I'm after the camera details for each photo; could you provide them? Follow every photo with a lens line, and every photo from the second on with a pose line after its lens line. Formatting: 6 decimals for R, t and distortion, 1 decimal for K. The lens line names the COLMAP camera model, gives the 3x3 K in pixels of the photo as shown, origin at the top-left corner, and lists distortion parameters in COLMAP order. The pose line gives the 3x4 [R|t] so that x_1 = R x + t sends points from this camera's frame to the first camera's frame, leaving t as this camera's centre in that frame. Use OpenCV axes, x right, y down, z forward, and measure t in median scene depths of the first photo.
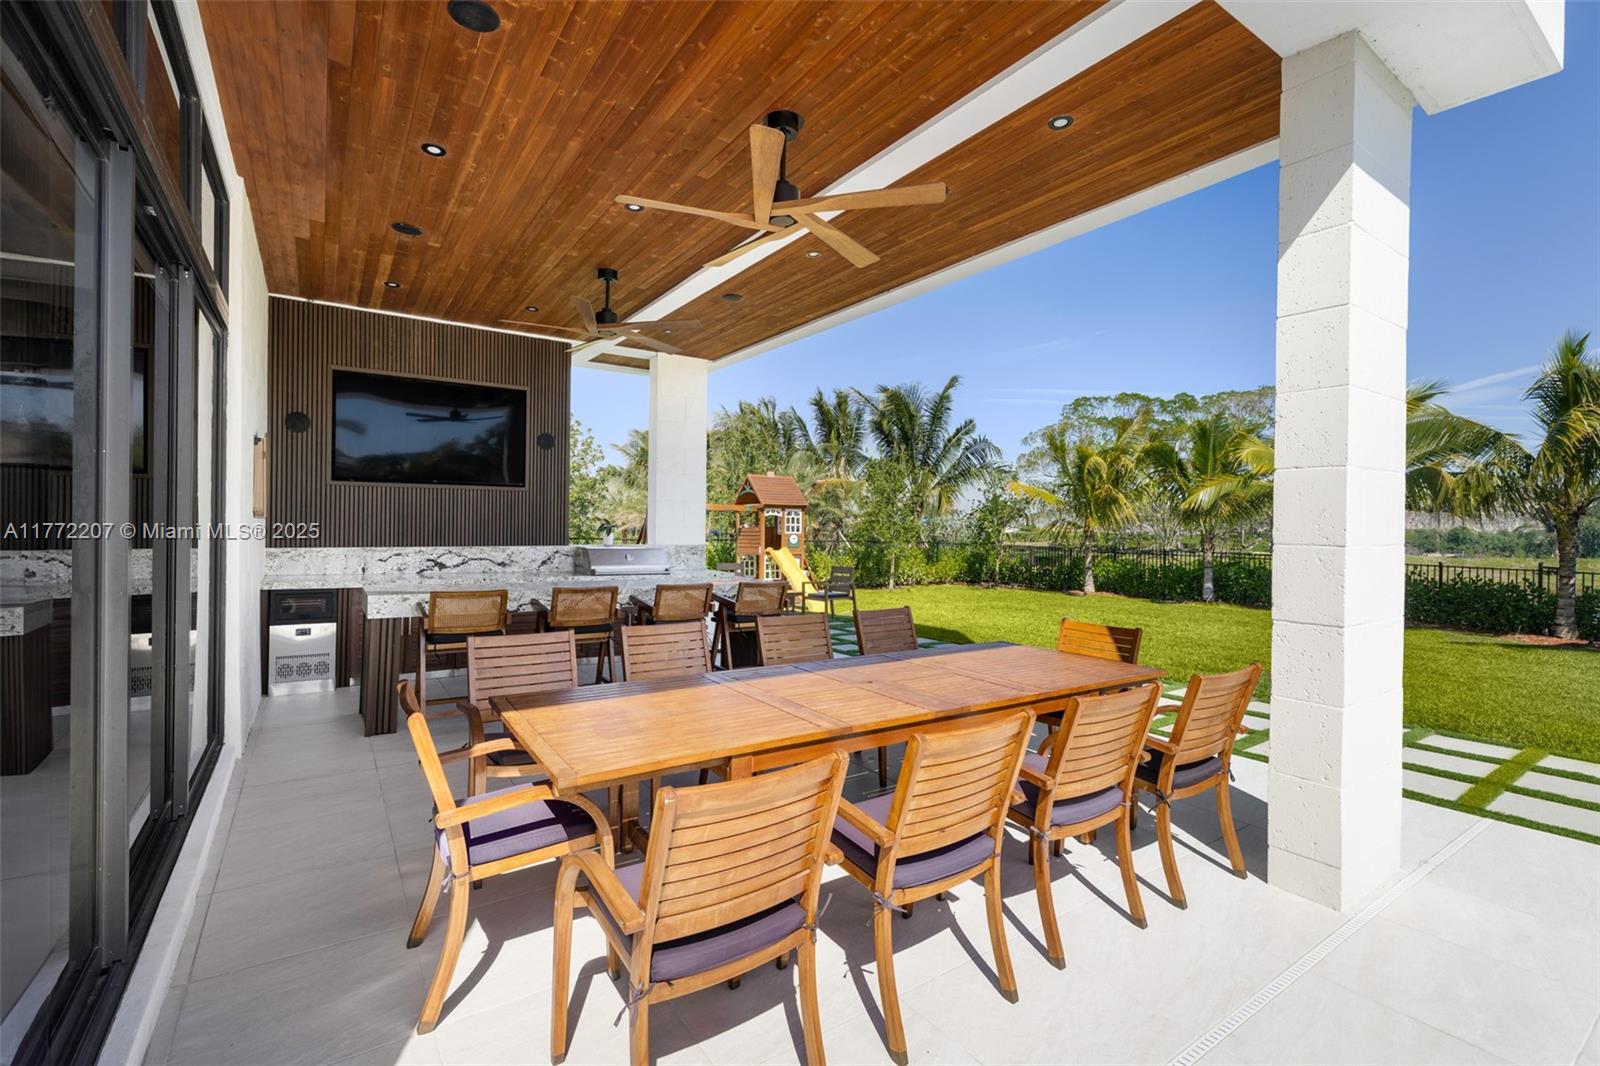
lens RADIAL K [[709.1, 0, 800.0], [0, 709.1, 533.0], [0, 0, 1]] dist [-0.000482, -0.000035]
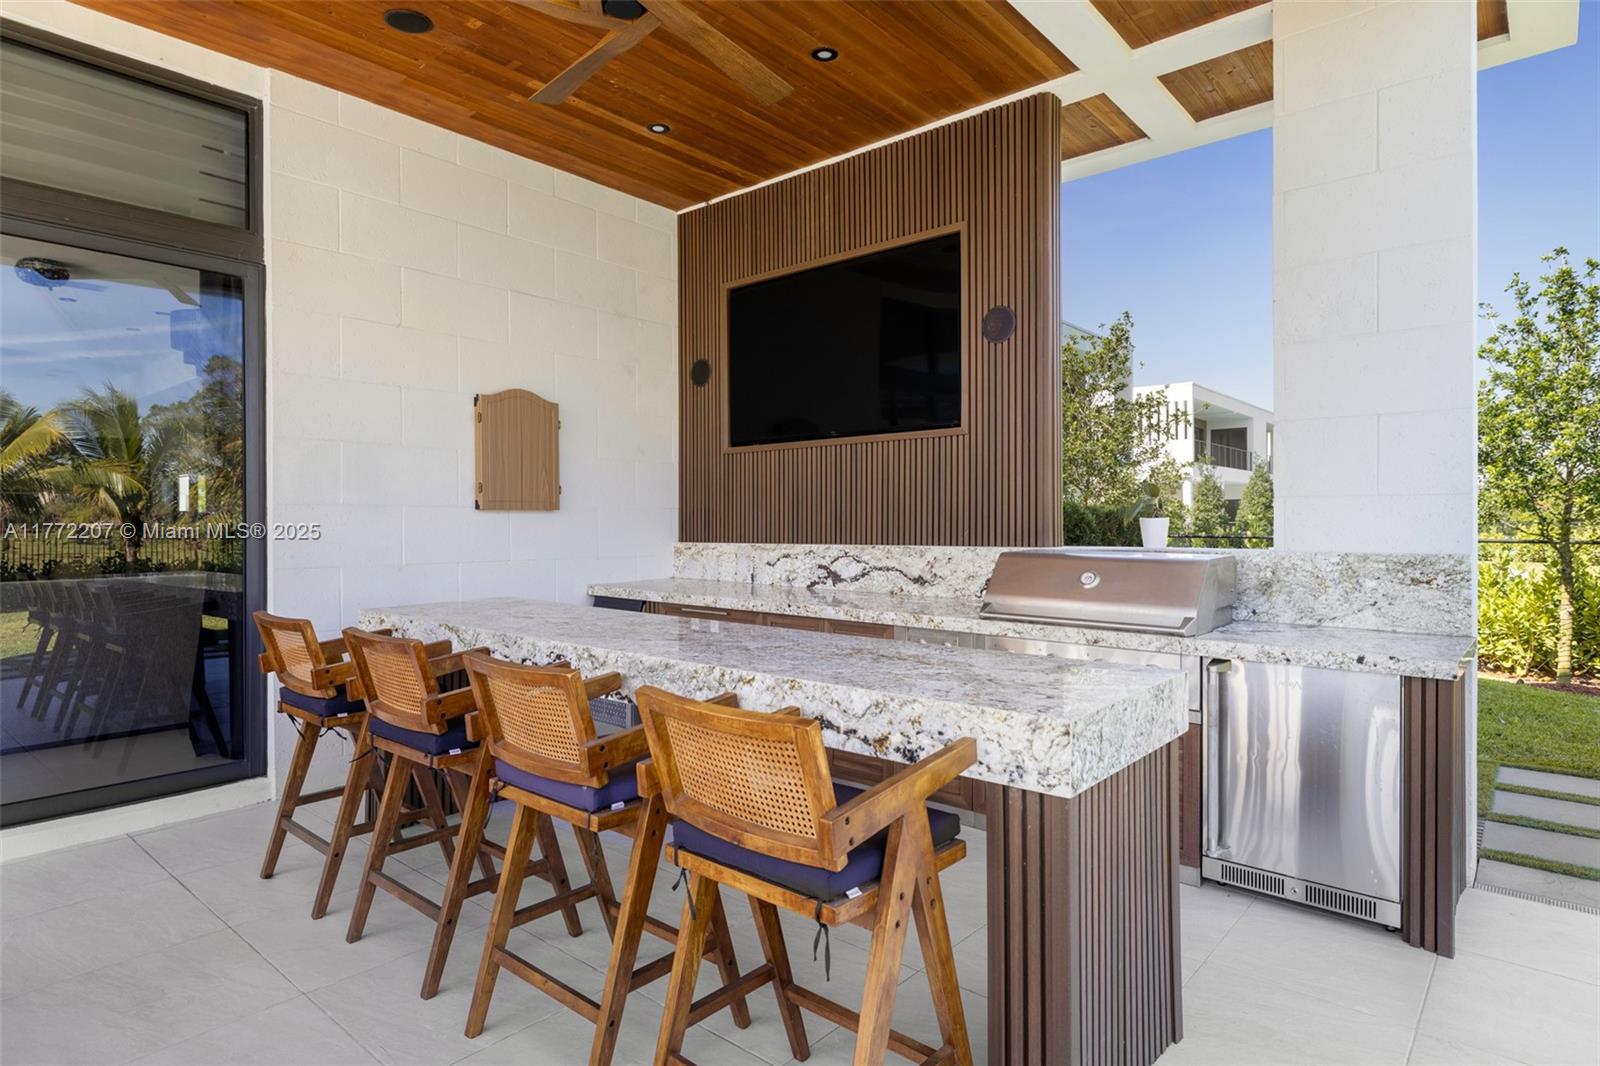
lens RADIAL K [[884.3, 0, 800.0], [0, 884.3, 533.0], [0, 0, 1]] dist [-0.000057, 0.000085]
pose [[0.266843, 0.001732, -0.963738, 0.187739], [-0.001421, 0.999998, 0.001404, 0.008592], [0.963739, 0.000995, 0.266845, 0.767220]]
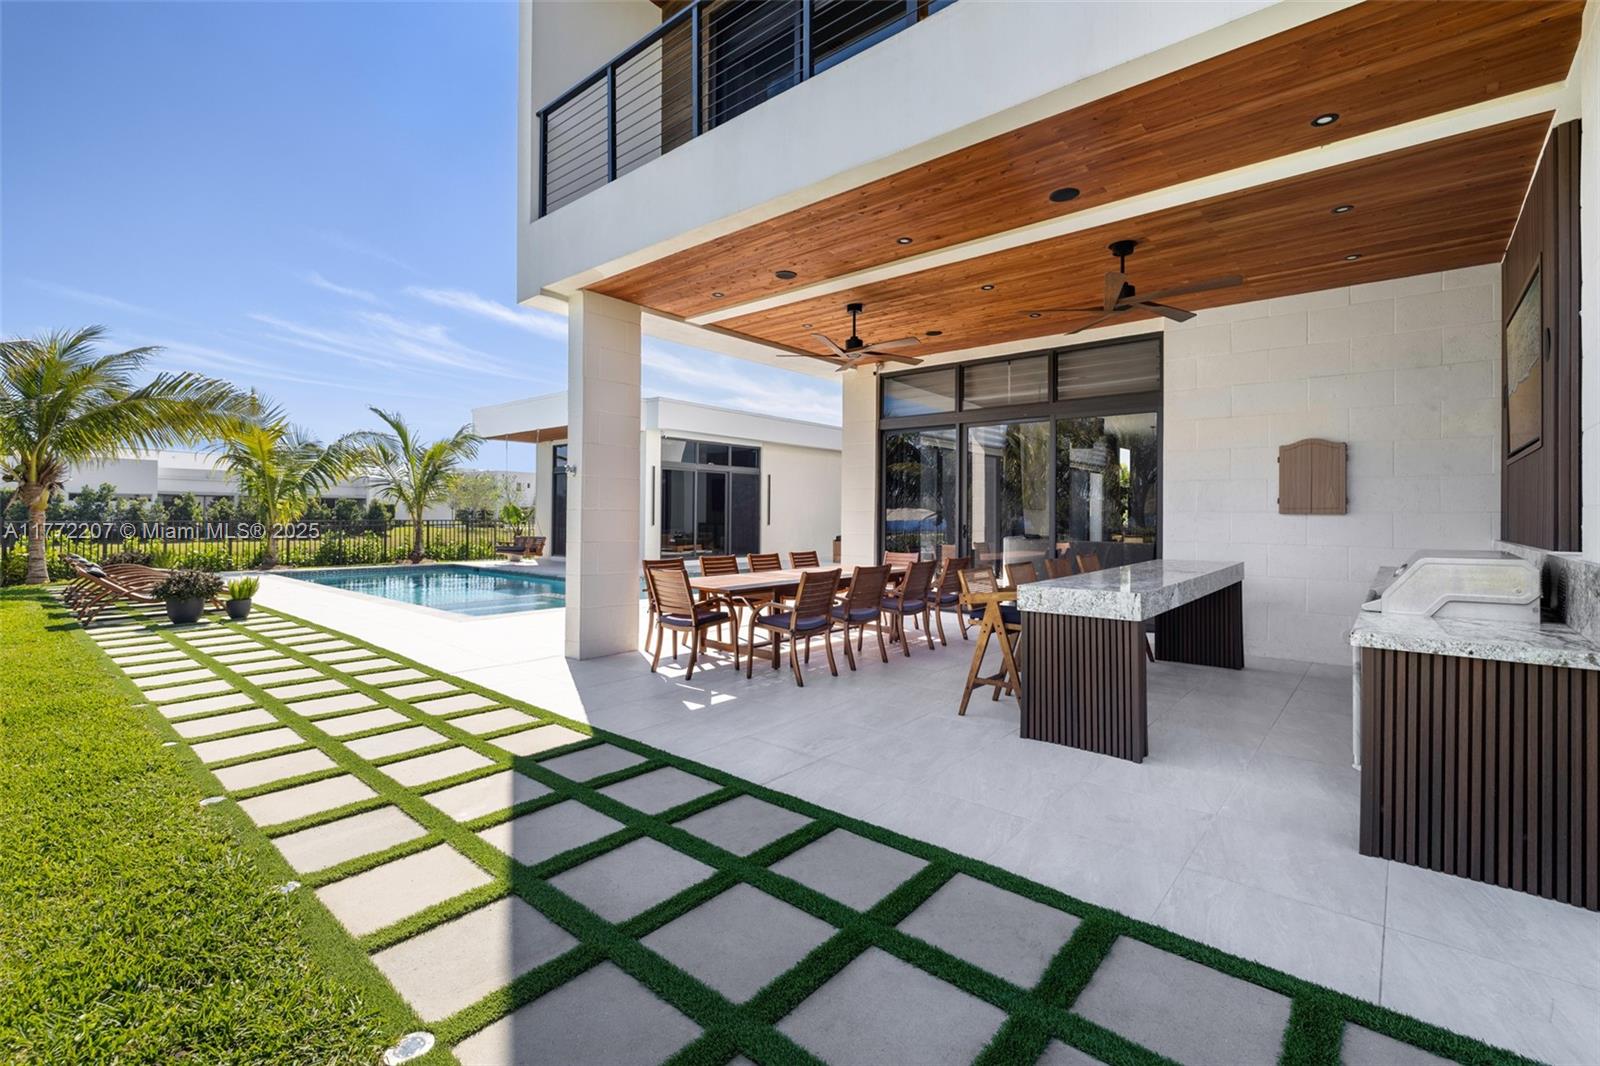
lens RADIAL K [[709.1, 0, 800.0], [0, 709.1, 533.0], [0, 0, 1]] dist [-0.000482, -0.000035]
pose [[-0.962304, -0.005479, -0.271921, 0.343931], [-0.013912, 0.999480, 0.029096, -0.002802], [0.271621, 0.031782, -0.961880, 1.531993]]
